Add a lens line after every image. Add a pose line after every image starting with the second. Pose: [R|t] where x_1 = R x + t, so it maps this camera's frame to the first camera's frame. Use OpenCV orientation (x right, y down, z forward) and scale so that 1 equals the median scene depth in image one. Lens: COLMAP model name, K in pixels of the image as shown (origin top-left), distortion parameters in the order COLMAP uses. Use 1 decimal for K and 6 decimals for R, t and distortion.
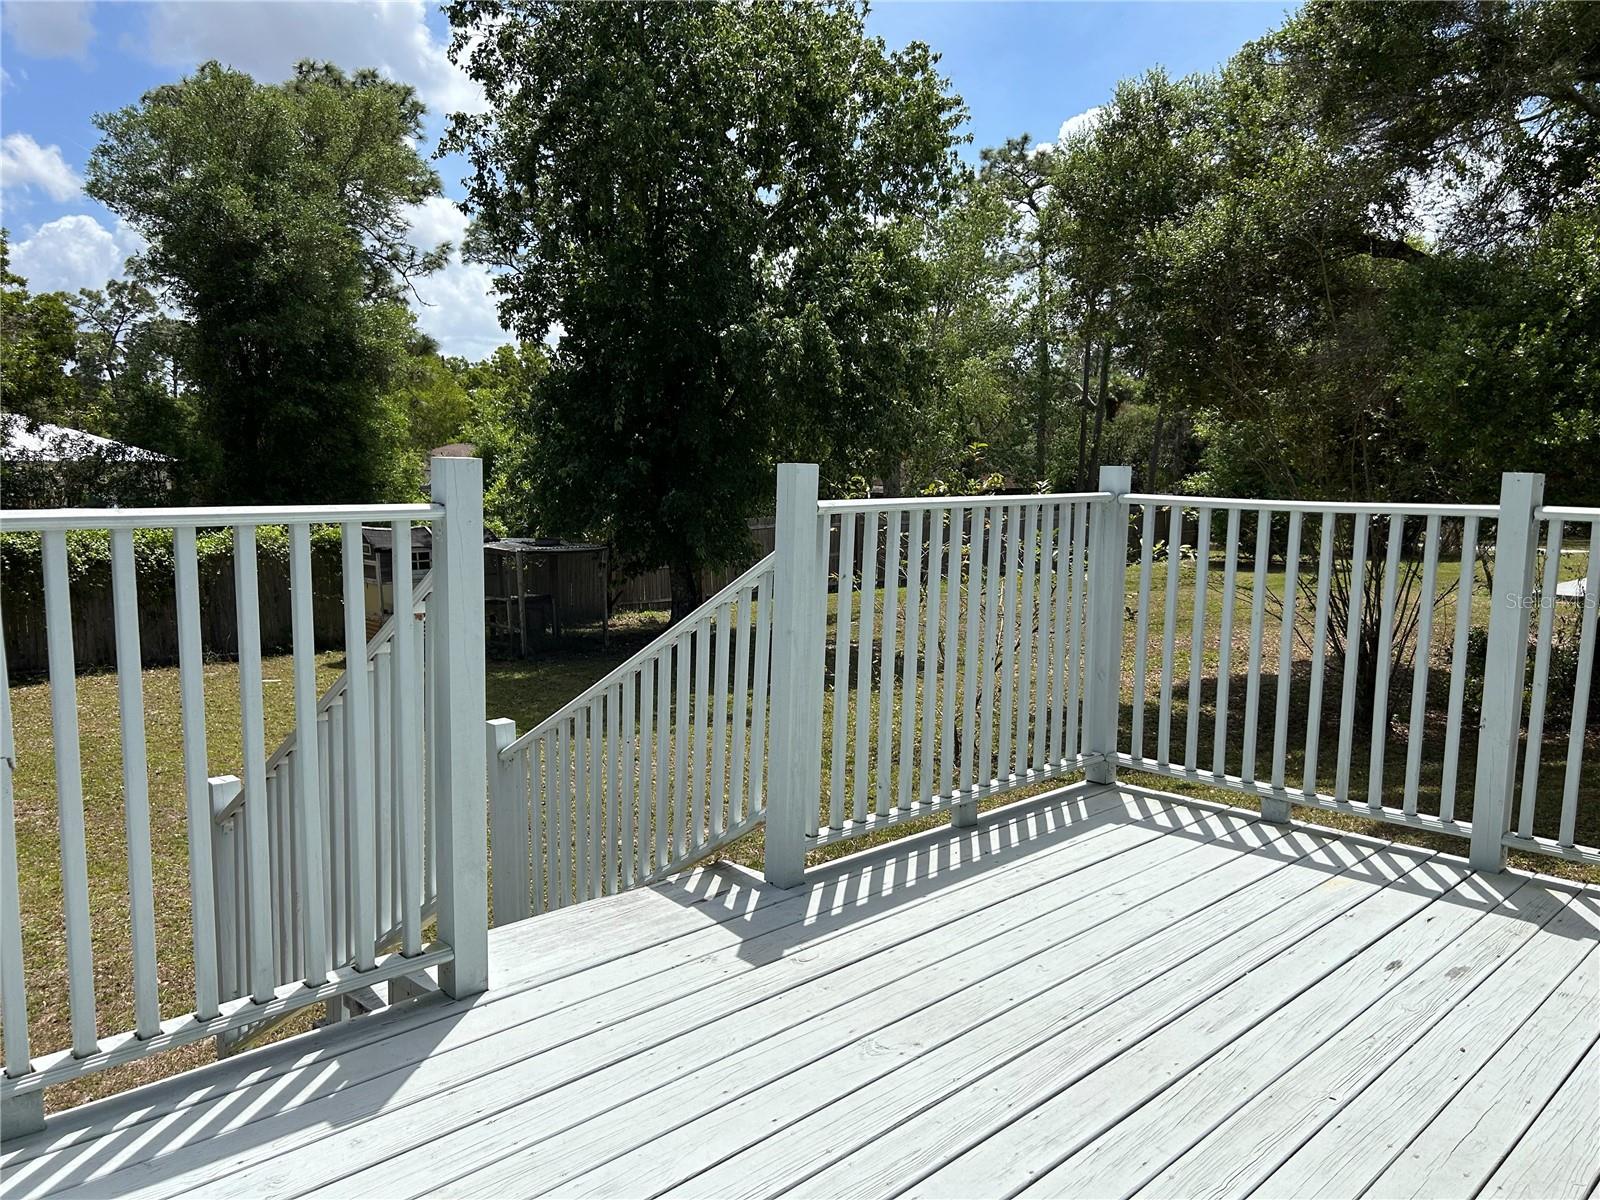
lens RADIAL K [[1209.8, 0, 800.0], [0, 1209.8, 600.0], [0, 0, 1]] dist [0.110786, -0.124731]
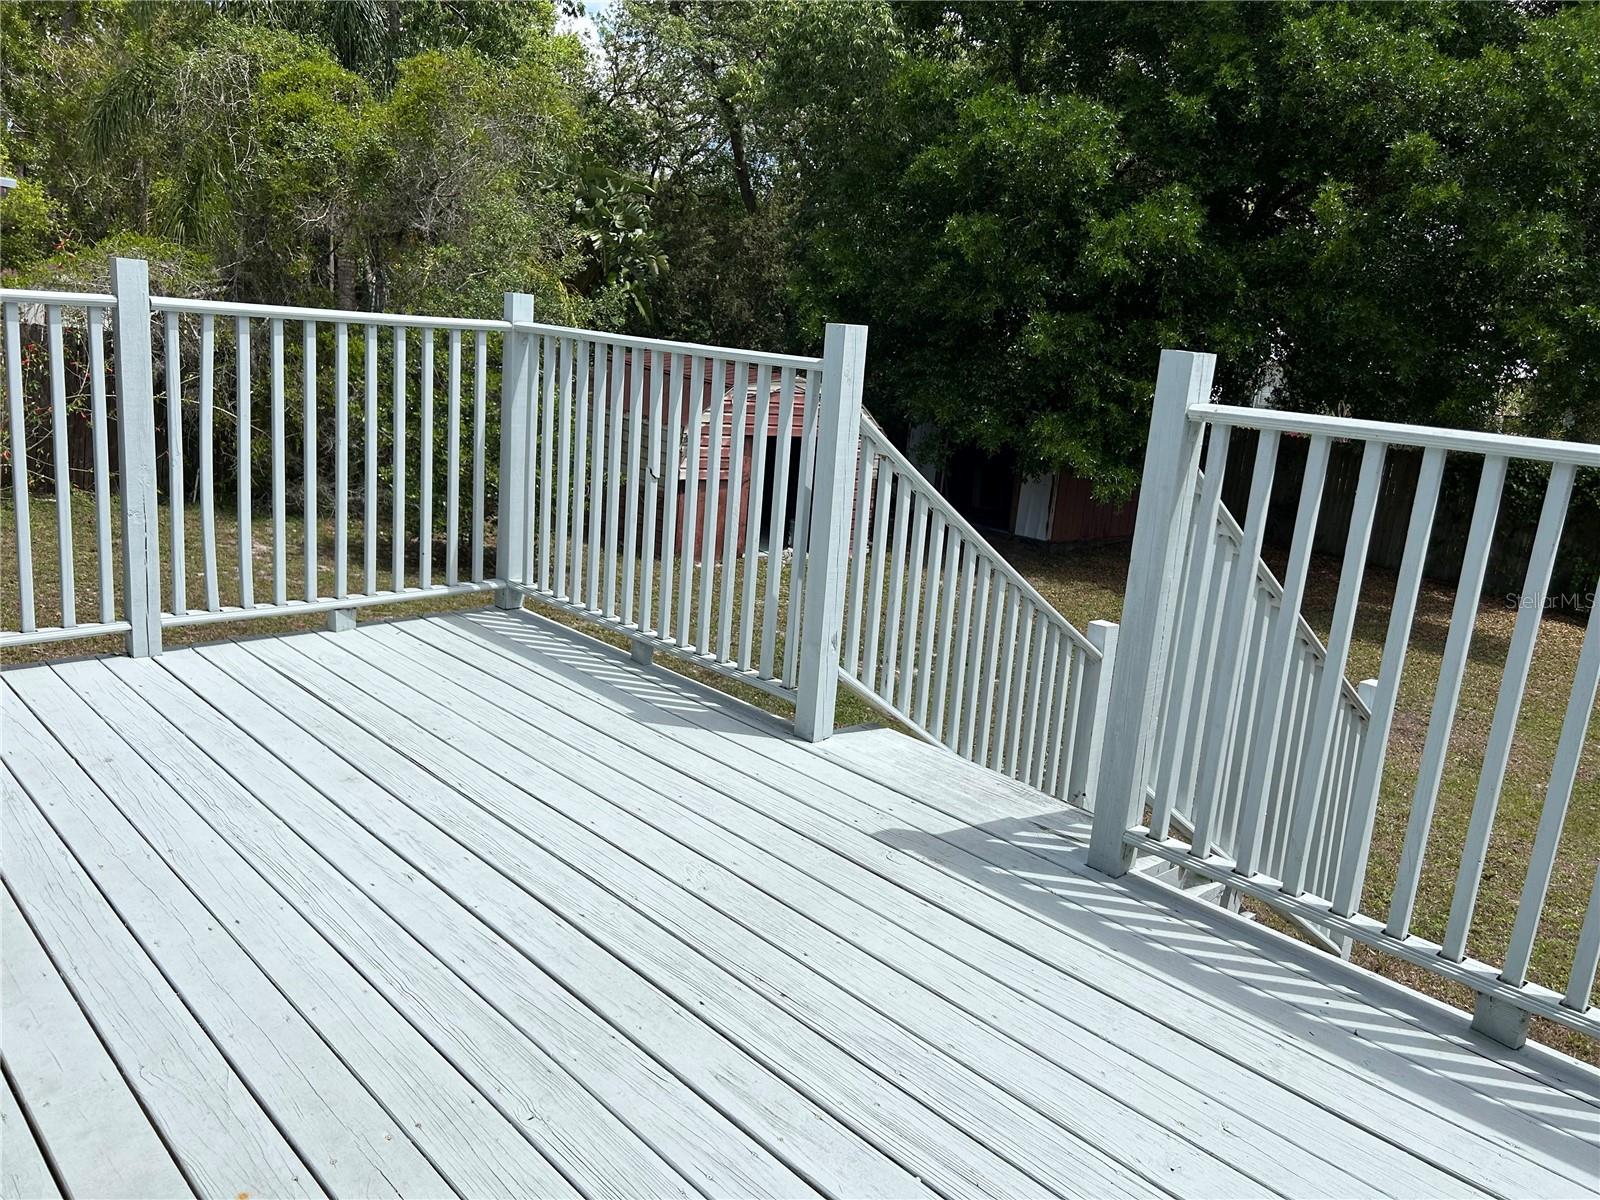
lens RADIAL K [[1209.8, 0, 800.0], [0, 1209.8, 600.0], [0, 0, 1]] dist [0.110786, -0.124731]
pose [[-0.028103, 0.208187, -0.977685, 0.898410], [-0.194501, 0.958239, 0.209637, -0.086120], [0.980500, 0.196052, 0.013563, 0.877125]]
